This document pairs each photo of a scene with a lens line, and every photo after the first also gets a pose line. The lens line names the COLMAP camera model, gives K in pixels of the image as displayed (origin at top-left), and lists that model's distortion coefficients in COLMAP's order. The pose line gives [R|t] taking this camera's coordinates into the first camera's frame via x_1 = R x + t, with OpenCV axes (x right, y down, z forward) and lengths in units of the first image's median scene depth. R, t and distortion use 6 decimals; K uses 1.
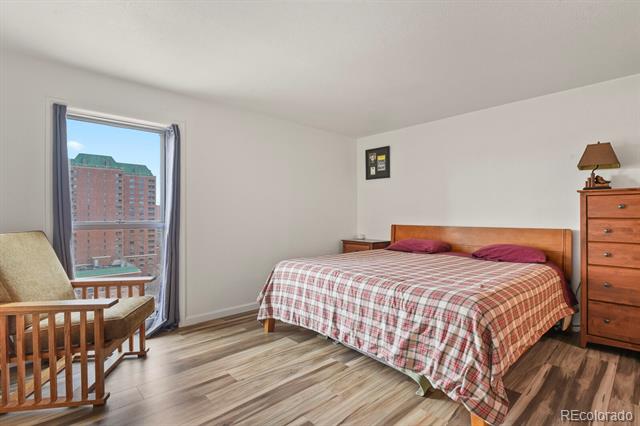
lens RADIAL K [[294.5, 0, 320.5], [0, 294.5, 216.4], [0, 0, 1]] dist [0.001278, 0.000088]
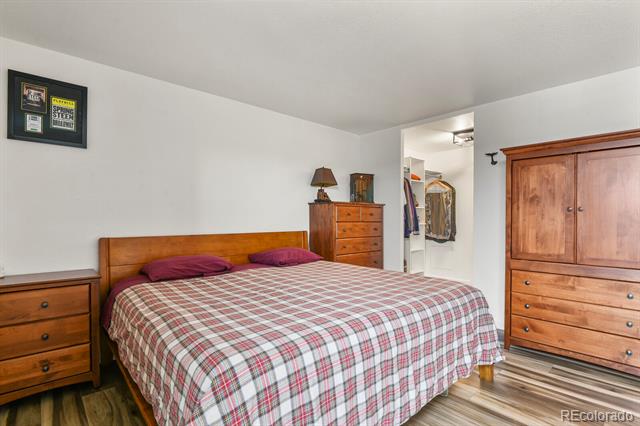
lens RADIAL K [[315.3, 0, 319.8], [0, 315.3, 214.5], [0, 0, 1]] dist [-0.027473, -0.001308]
pose [[-0.048167, 0.003359, 0.998834, -0.332450], [-0.001086, 0.999994, -0.003415, -0.013942], [-0.998839, -0.001249, -0.048163, 0.615726]]
